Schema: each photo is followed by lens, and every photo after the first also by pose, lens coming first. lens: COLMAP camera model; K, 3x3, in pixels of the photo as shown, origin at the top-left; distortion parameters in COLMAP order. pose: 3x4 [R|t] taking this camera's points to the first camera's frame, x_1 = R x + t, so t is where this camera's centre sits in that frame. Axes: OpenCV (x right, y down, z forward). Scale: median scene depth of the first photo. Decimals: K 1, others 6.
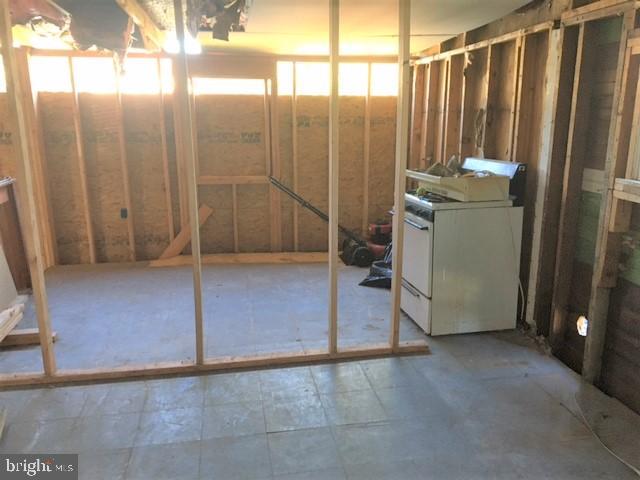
lens RADIAL K [[522.6, 0, 318.9], [0, 522.6, 227.5], [0, 0, 1]] dist [0.038534, -0.082942]
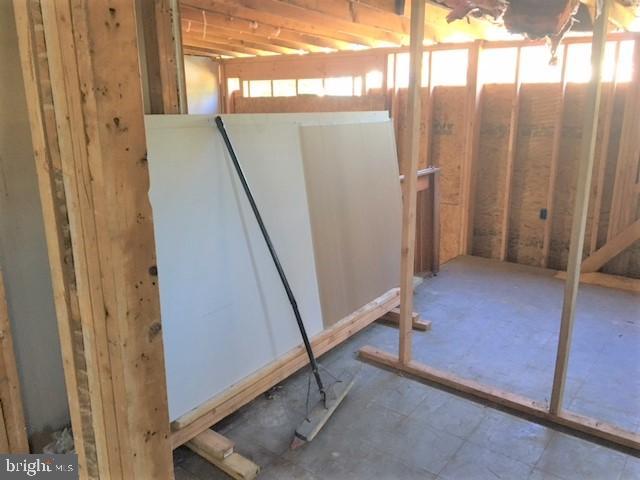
lens RADIAL K [[522.6, 0, 318.9], [0, 522.6, 227.5], [0, 0, 1]] dist [0.038534, -0.082942]
pose [[0.664846, 0.167665, -0.727920, 0.053799], [-0.154651, 0.984266, 0.085461, -0.027669], [0.730796, 0.055755, 0.680315, 0.107511]]
